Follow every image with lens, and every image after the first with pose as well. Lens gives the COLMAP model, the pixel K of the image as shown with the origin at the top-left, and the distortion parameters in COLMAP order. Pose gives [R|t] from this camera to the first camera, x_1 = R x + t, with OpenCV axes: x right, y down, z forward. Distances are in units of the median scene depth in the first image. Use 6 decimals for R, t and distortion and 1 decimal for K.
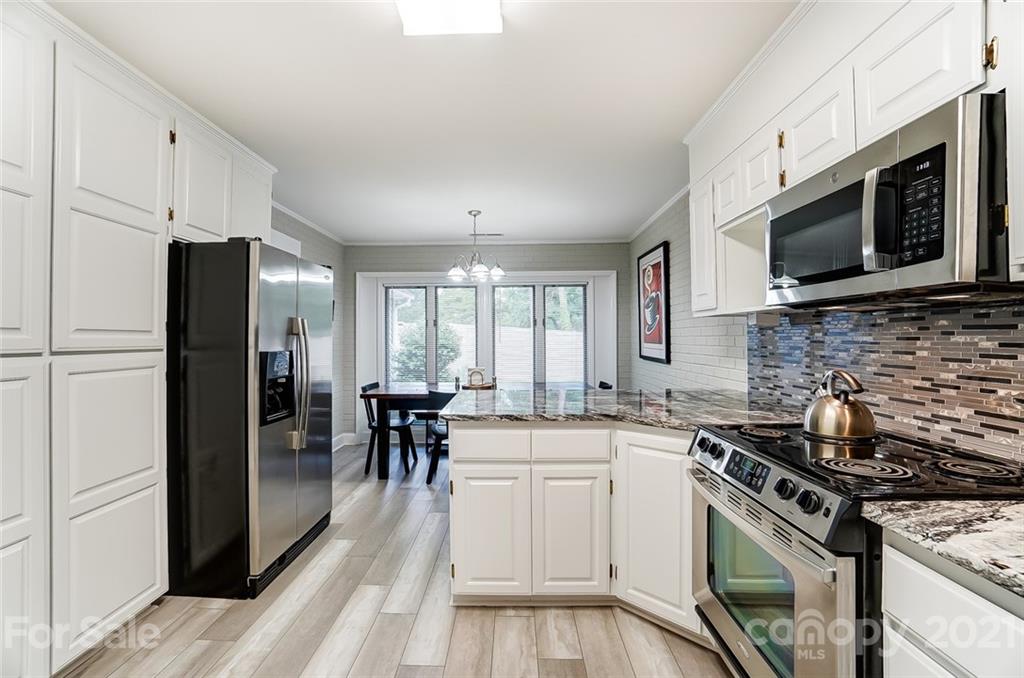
lens RADIAL K [[452.0, 0, 493.4], [0, 452.0, 337.7], [0, 0, 1]] dist [-0.055932, 0.014112]
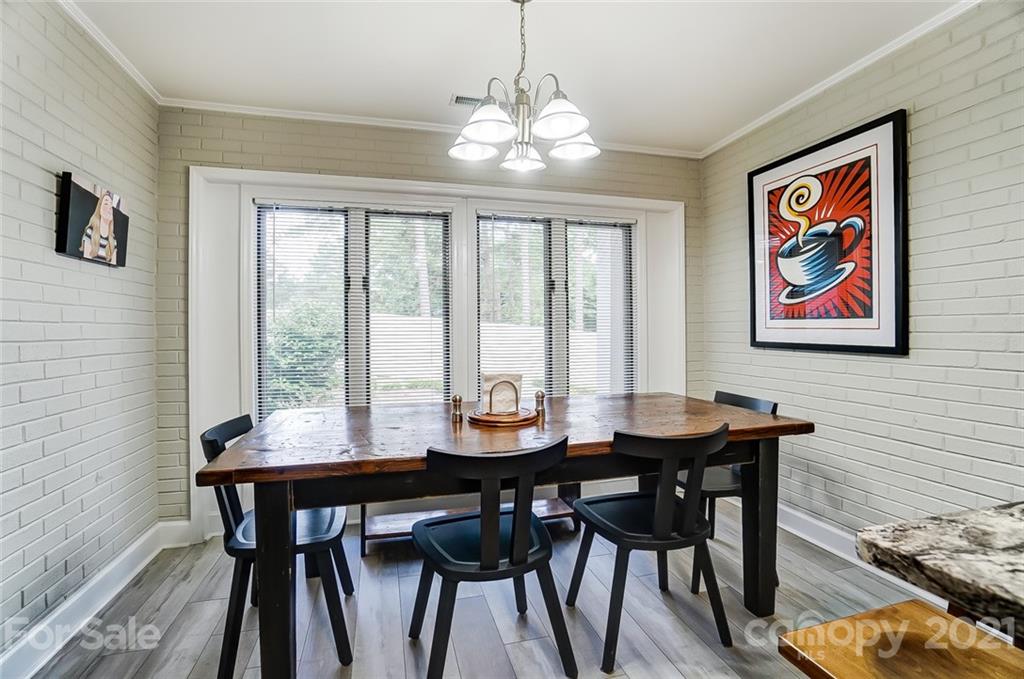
lens RADIAL K [[452.0, 0, 493.2], [0, 452.0, 333.6], [0, 0, 1]] dist [-0.055932, 0.014112]
pose [[0.957876, -0.004616, 0.287144, -0.374936], [0.002466, 0.999966, 0.007847, 0.054684], [-0.287170, -0.006808, 0.957855, 1.302757]]
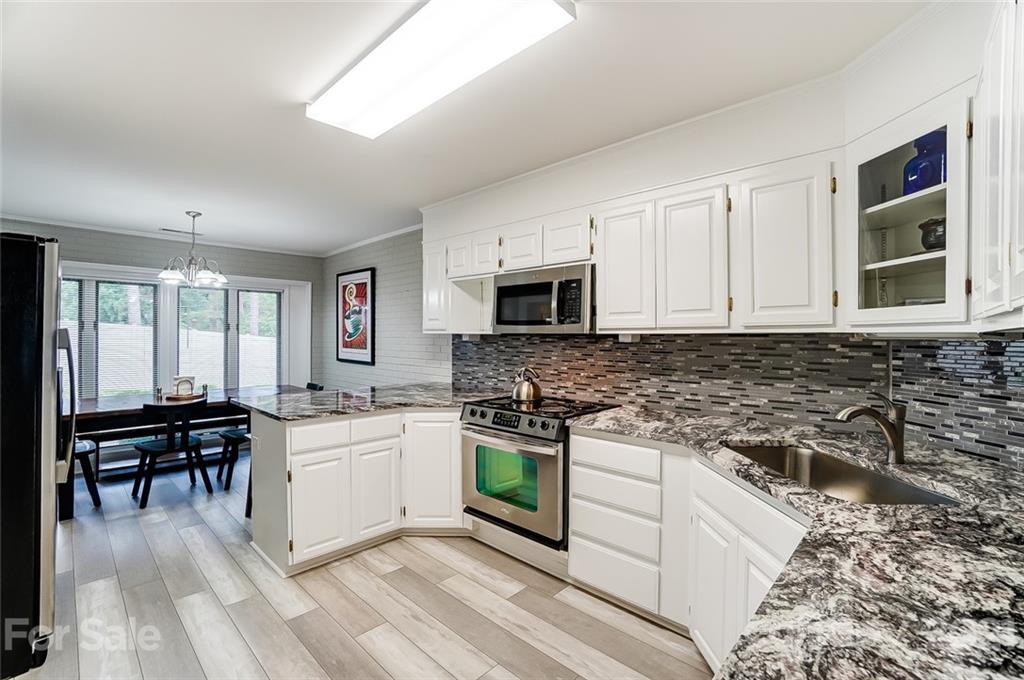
lens RADIAL K [[452.0, 0, 498.6], [0, 452.0, 341.6], [0, 0, 1]] dist [-0.055932, 0.014112]
pose [[0.670836, 0.000267, 0.741606, -0.611100], [-0.009702, 0.999918, 0.008415, -0.043777], [-0.741542, -0.012840, 0.670783, -0.212543]]
